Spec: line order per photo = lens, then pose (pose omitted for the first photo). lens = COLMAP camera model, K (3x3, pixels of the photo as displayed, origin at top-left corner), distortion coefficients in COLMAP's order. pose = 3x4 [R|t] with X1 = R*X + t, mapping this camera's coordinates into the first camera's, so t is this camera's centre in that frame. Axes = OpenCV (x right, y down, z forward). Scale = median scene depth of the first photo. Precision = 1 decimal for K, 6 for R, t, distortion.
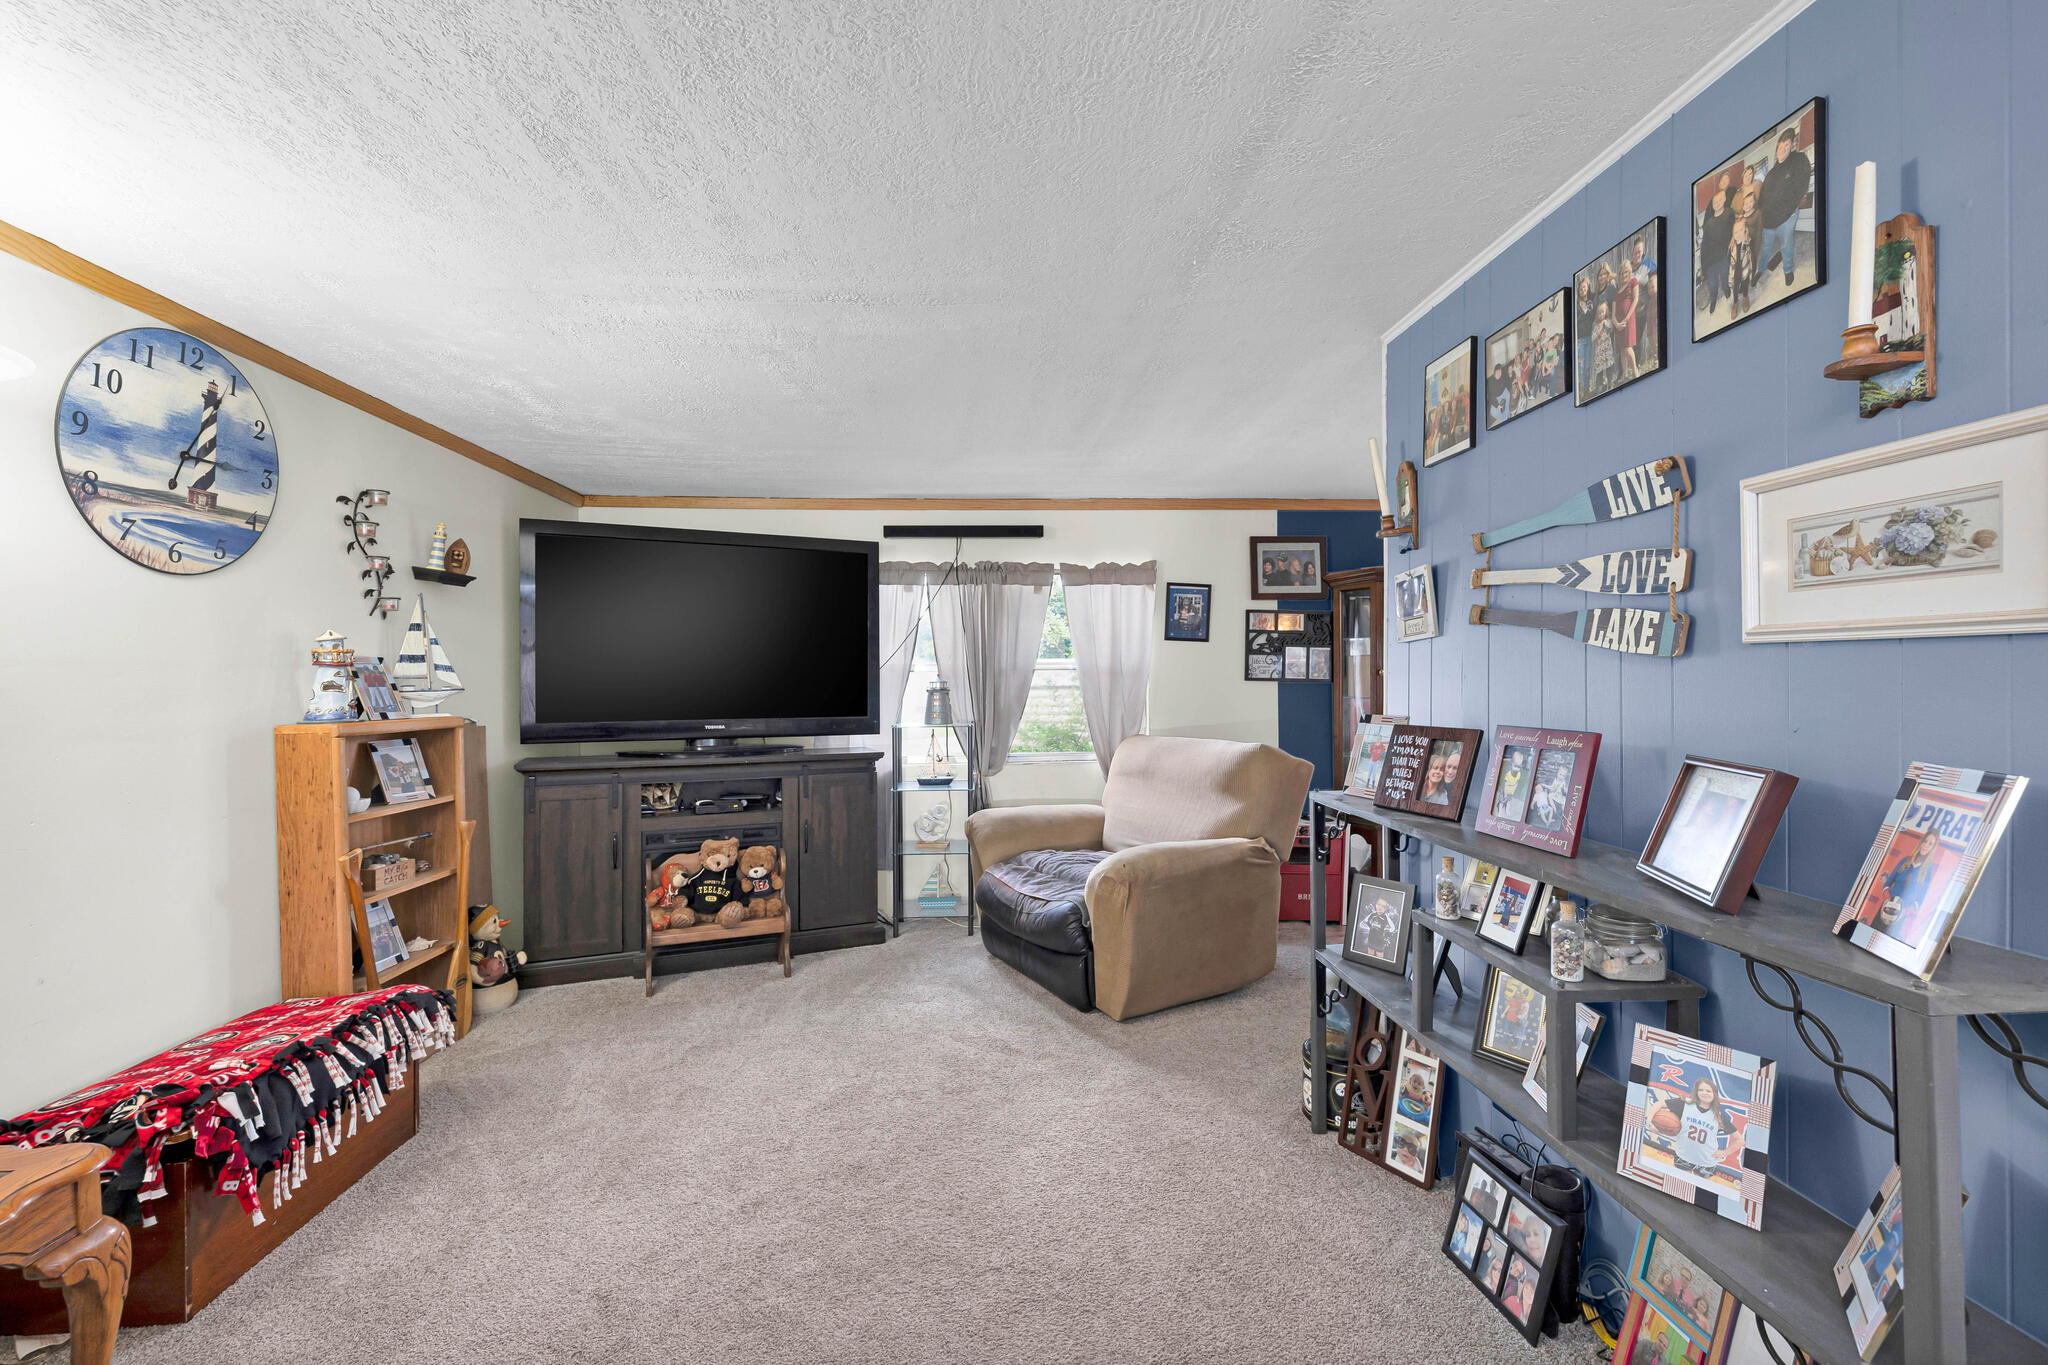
lens RADIAL K [[865.6, 0, 1019.3], [0, 865.6, 694.1], [0, 0, 1]] dist [-0.001147, 0.000220]
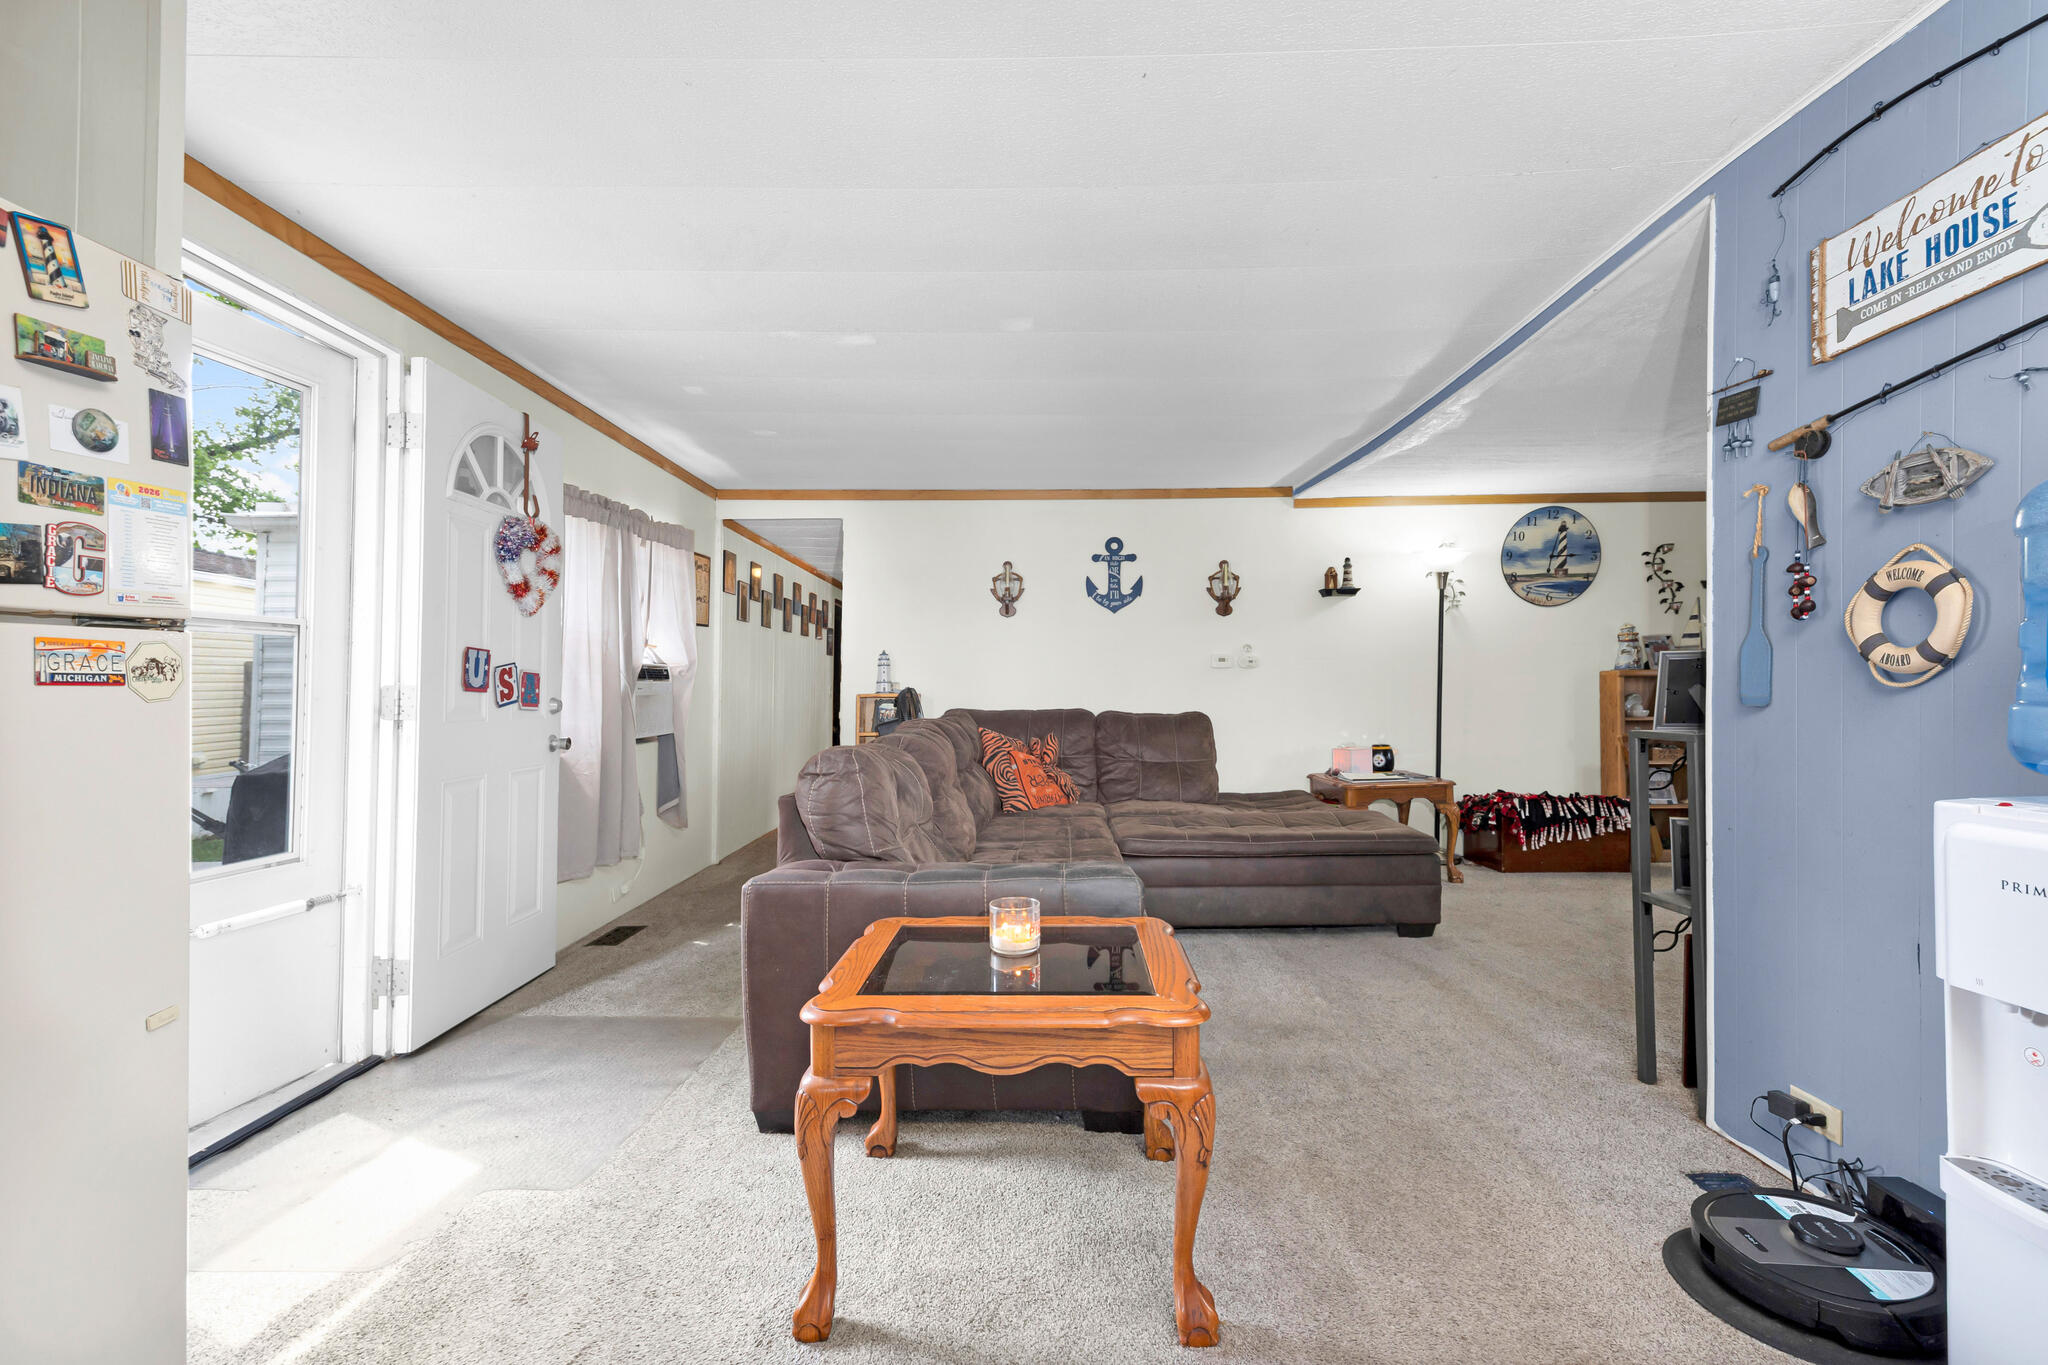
lens RADIAL K [[865.6, 0, 1031.5], [0, 865.6, 676.1], [0, 0, 1]] dist [-0.001147, 0.000220]
pose [[-0.061052, -0.006299, -0.998115, 1.681988], [-0.002829, 0.999977, -0.006138, 0.082818], [0.998131, 0.002448, -0.061069, -0.321961]]
